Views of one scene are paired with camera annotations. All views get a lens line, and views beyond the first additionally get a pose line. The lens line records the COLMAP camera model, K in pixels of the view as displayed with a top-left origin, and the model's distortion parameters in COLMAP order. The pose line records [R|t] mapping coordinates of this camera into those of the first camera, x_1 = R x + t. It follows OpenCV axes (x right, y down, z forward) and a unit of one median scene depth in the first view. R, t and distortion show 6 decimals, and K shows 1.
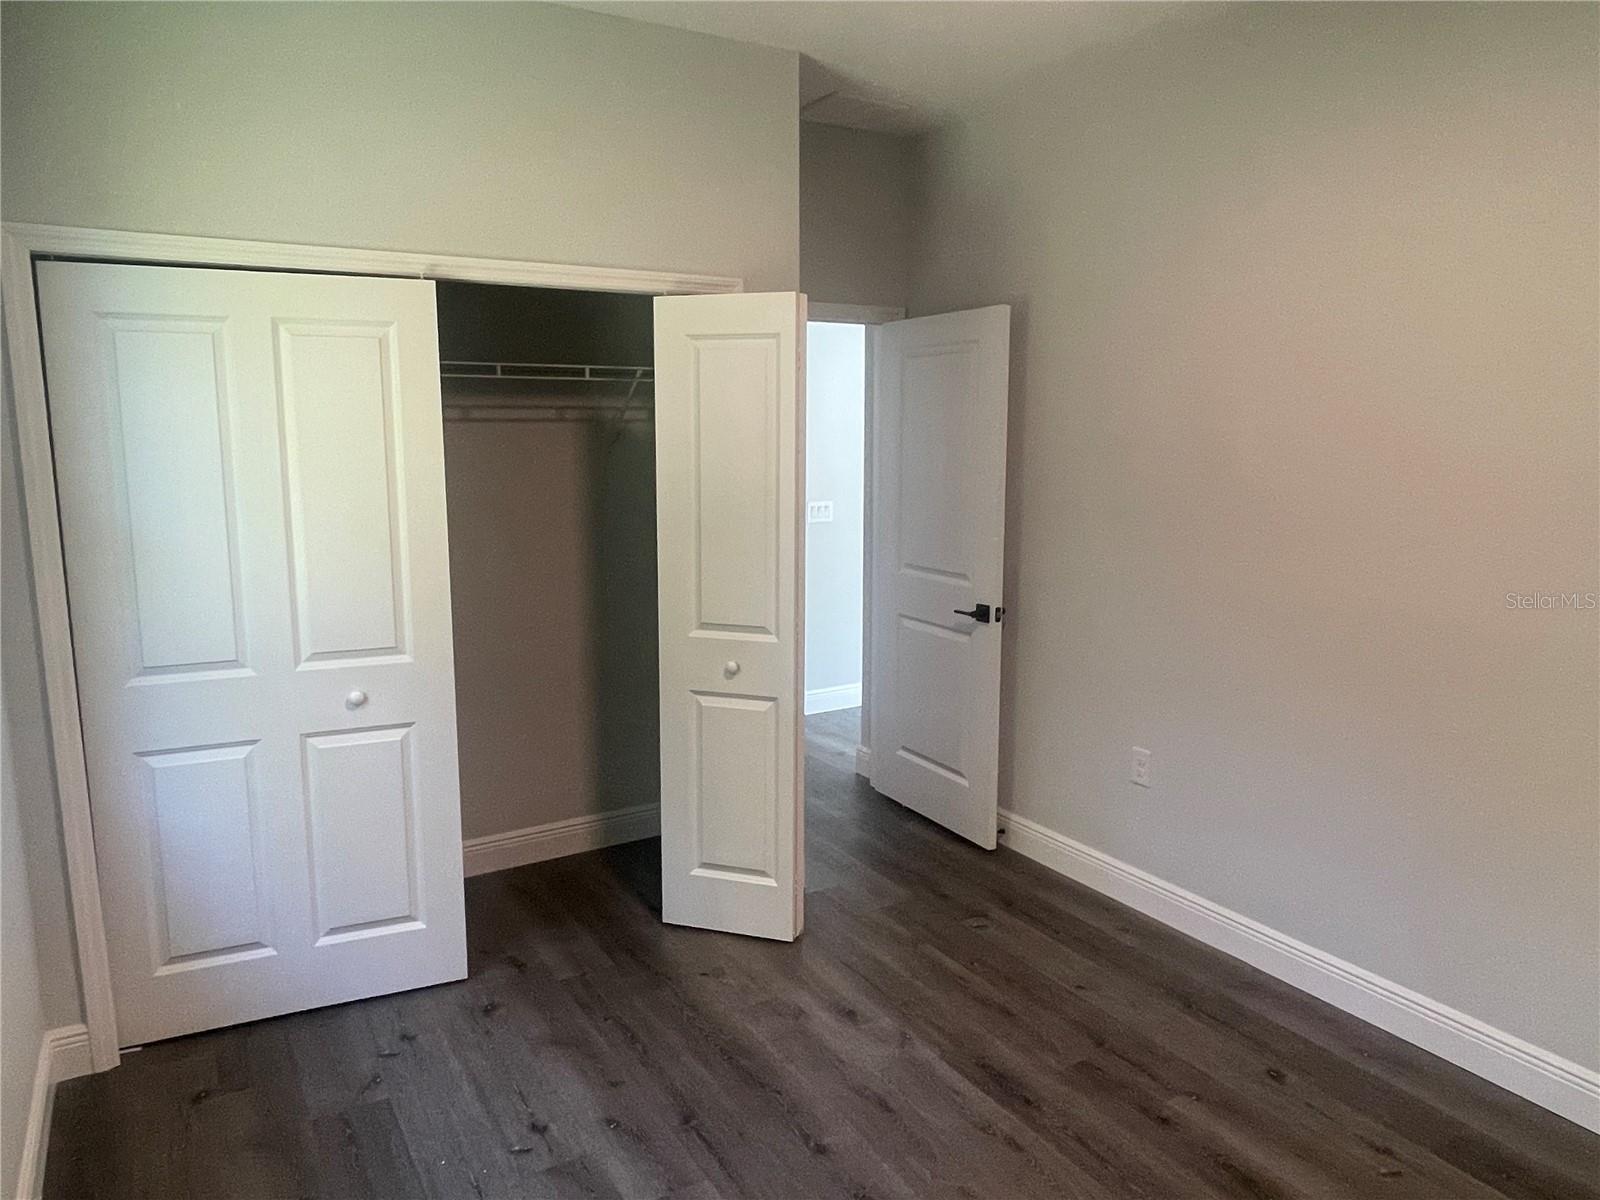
lens RADIAL K [[1054.7, 0, 772.1], [0, 1054.7, 596.0], [0, 0, 1]] dist [0.000239, -0.026273]
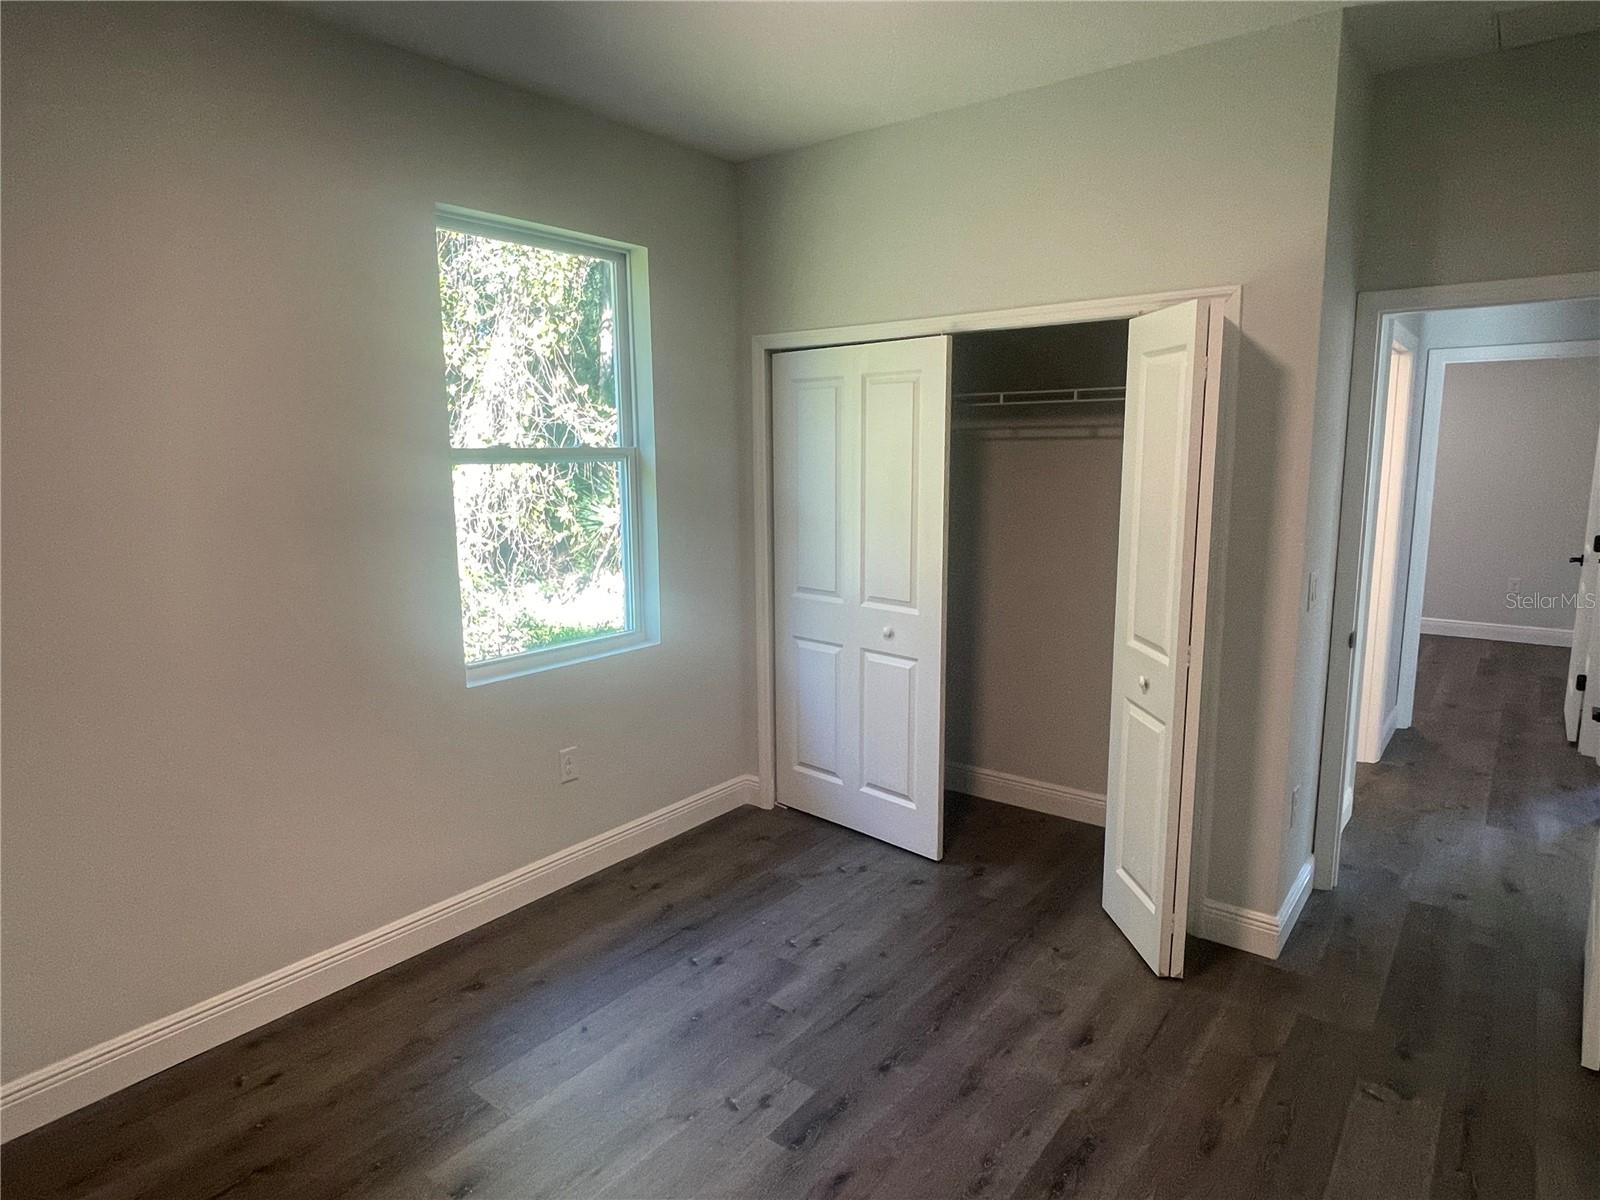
lens RADIAL K [[931.9, 0, 794.9], [0, 931.9, 597.8], [0, 0, 1]] dist [-0.000659, -0.000572]
pose [[0.357700, 0.146973, -0.922198, 0.727767], [-0.138410, 0.984974, 0.103291, -0.063651], [0.923522, 0.090694, 0.372668, 0.396065]]
